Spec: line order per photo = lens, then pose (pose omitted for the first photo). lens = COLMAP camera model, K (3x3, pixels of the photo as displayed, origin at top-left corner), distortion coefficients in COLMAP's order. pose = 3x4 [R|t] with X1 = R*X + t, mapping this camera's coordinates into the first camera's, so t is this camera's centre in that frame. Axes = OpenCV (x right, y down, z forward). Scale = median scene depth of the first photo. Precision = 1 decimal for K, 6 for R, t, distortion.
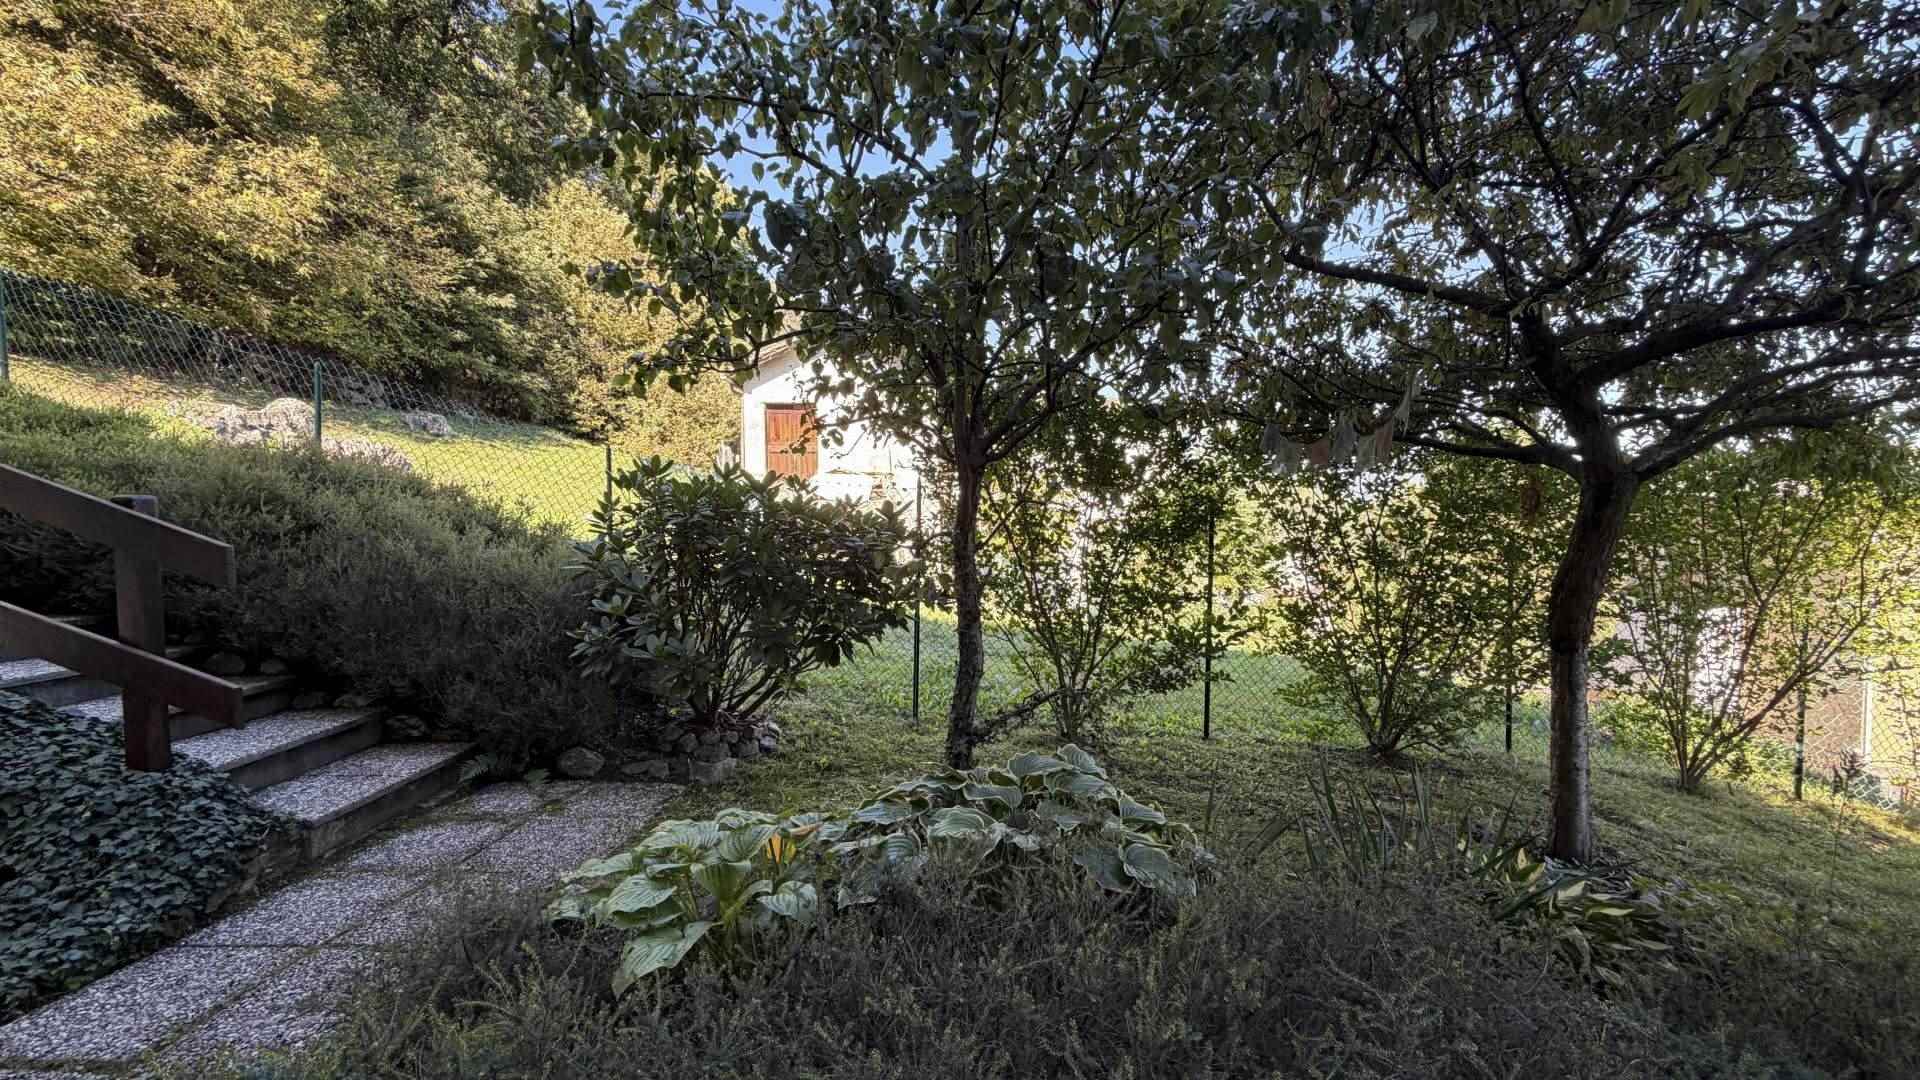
lens RADIAL K [[761.0, 0, 953.5], [0, 761.0, 541.1], [0, 0, 1]] dist [0.001900, -0.000139]
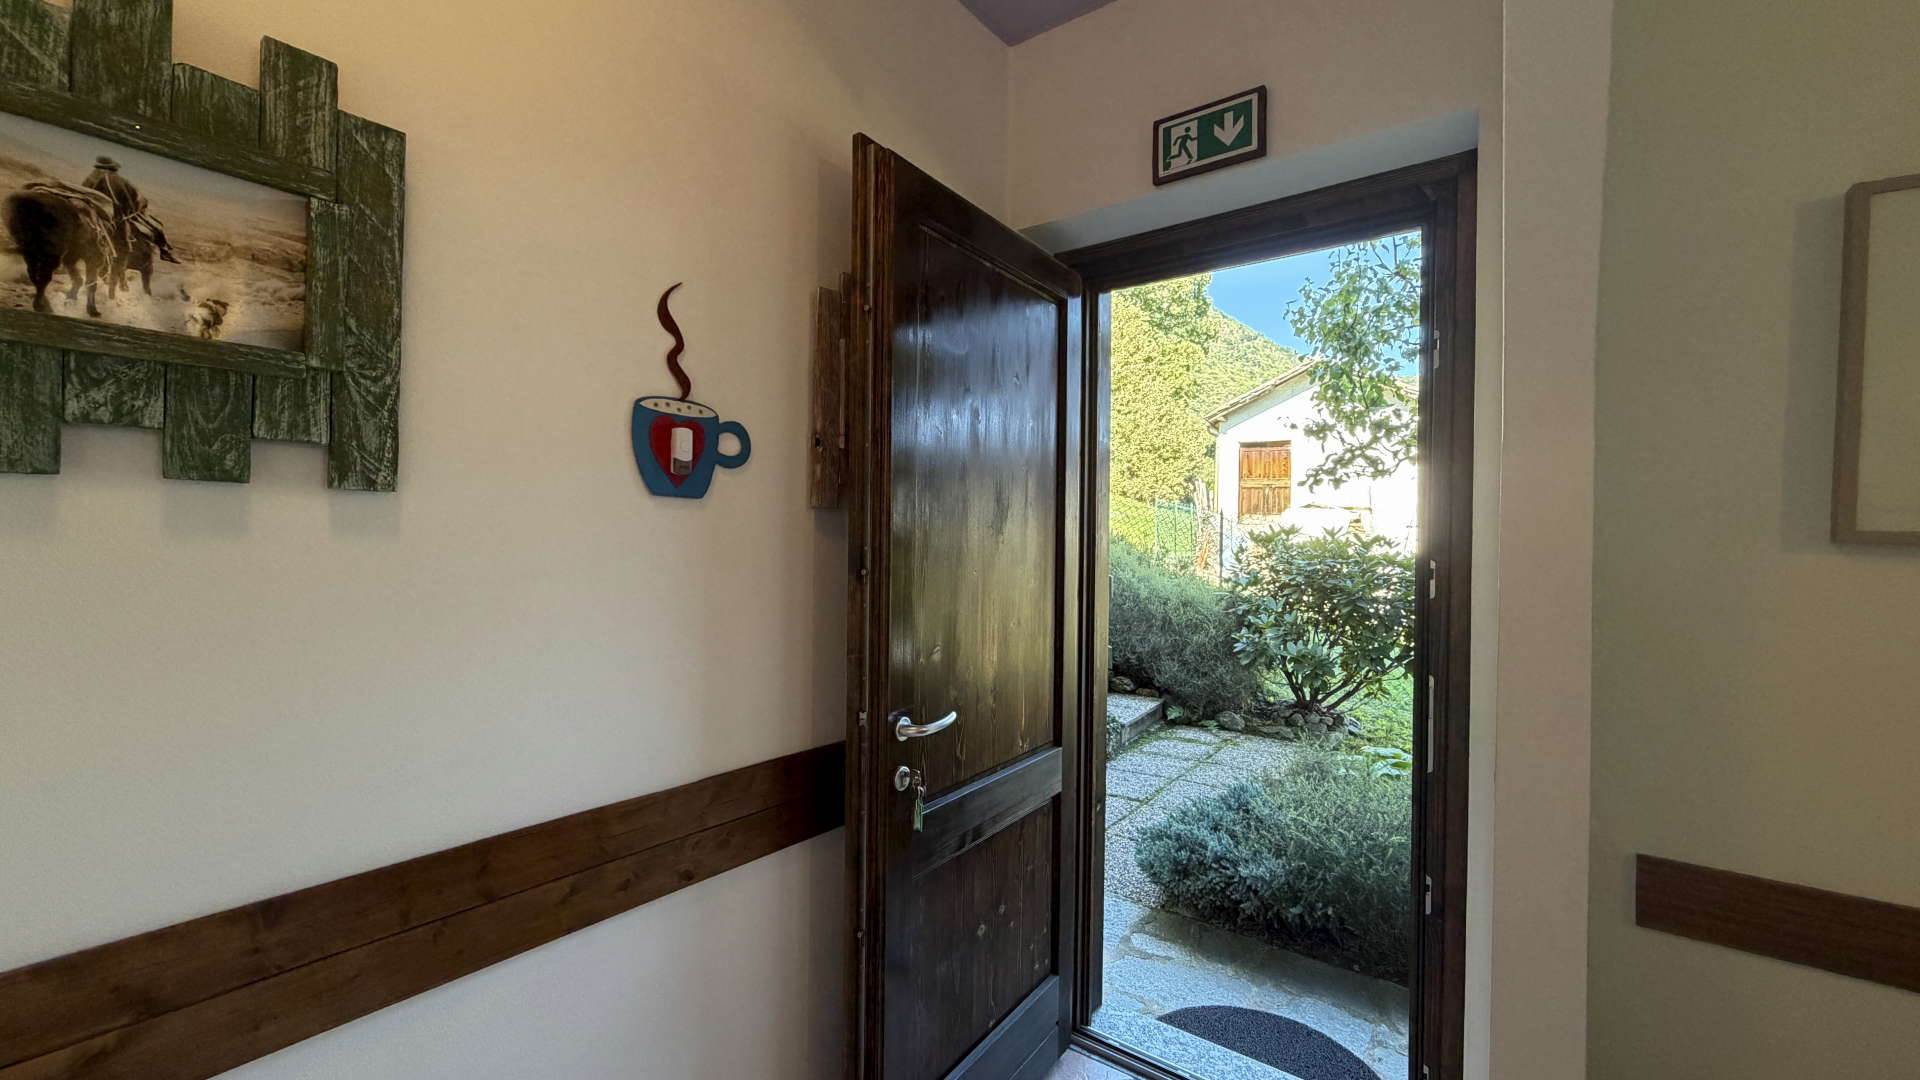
lens RADIAL K [[761.0, 0, 961.4], [0, 761.0, 538.7], [0, 0, 1]] dist [0.001900, -0.000139]
pose [[0.861175, 0.022200, -0.507824, -0.186374], [-0.039784, 0.998925, -0.023797, -0.019164], [0.506749, 0.040696, 0.861132, -0.625677]]
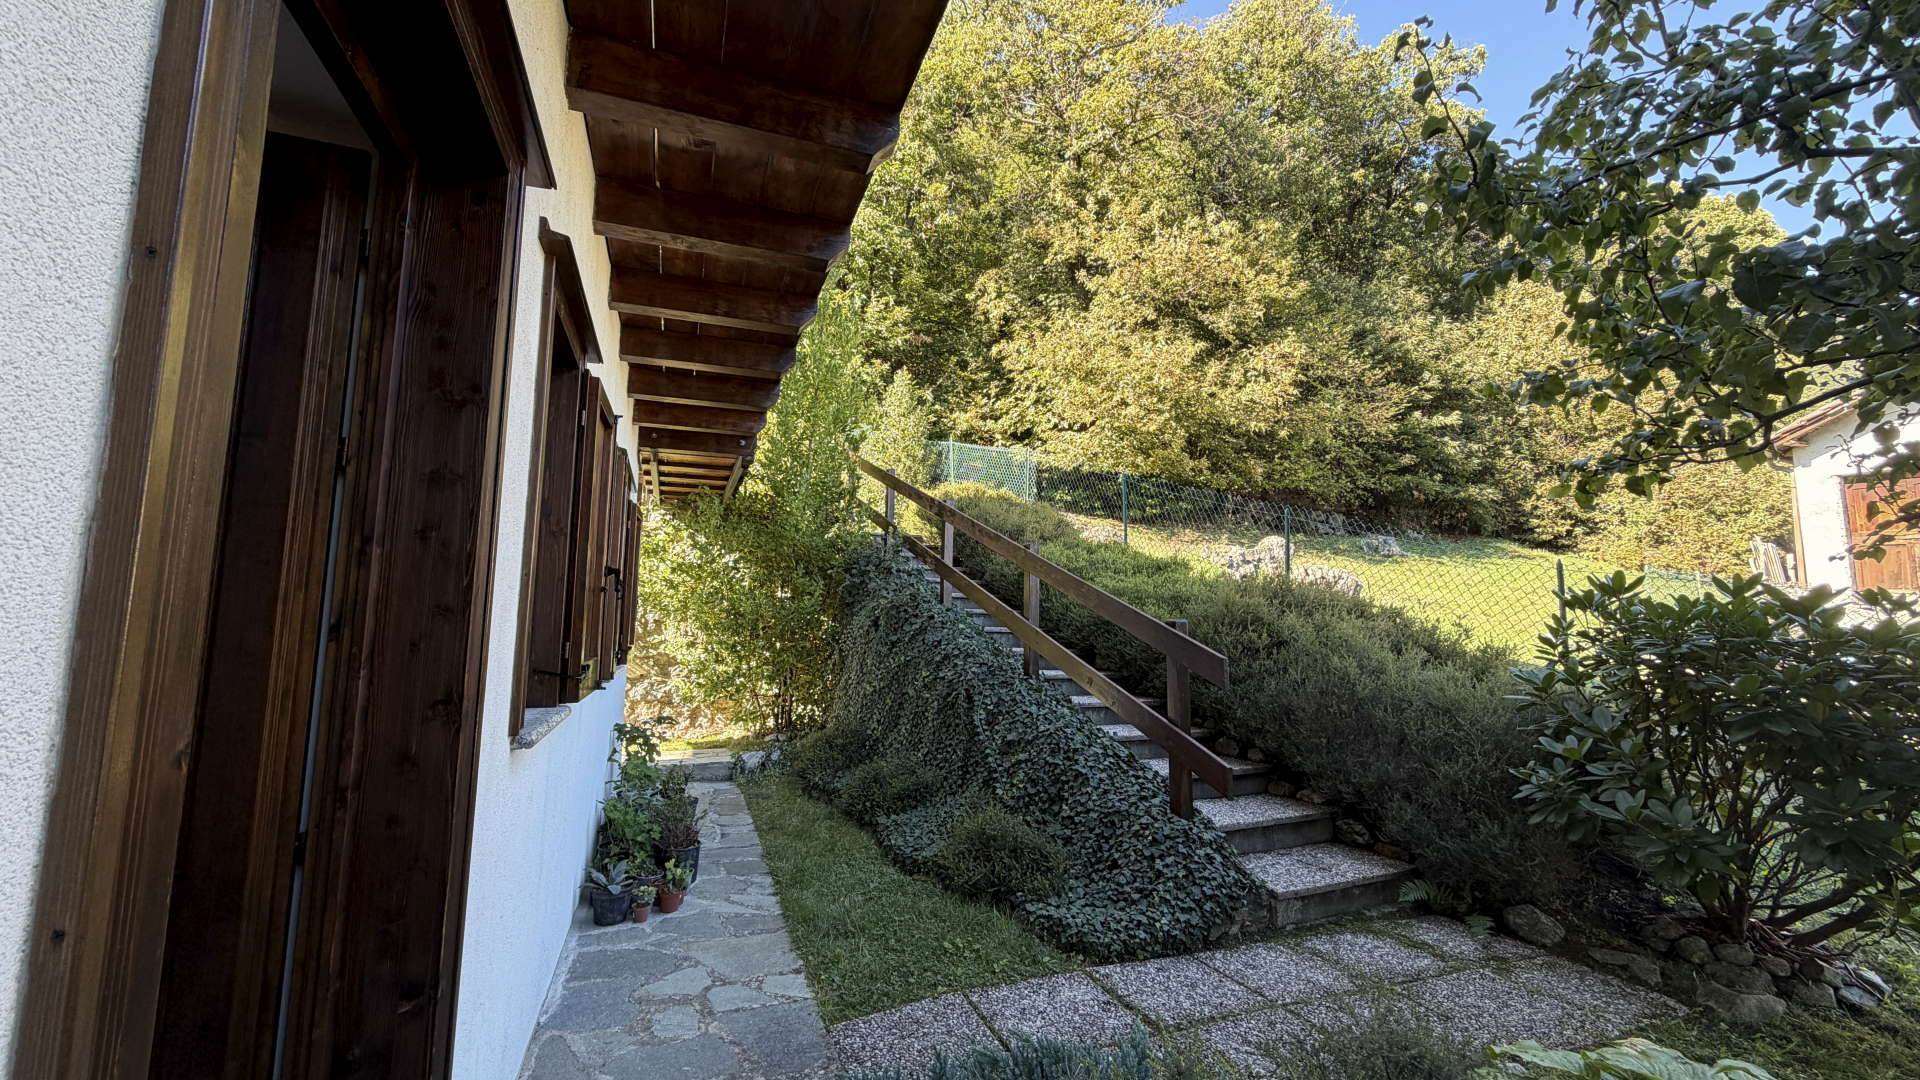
lens RADIAL K [[761.0, 0, 959.1], [0, 761.0, 542.2], [0, 0, 1]] dist [0.001900, -0.000139]
pose [[0.444588, -0.085675, -0.891629, 0.036064], [-0.048731, 0.991628, -0.119582, -0.008446], [0.894409, 0.096615, 0.436691, -0.016072]]
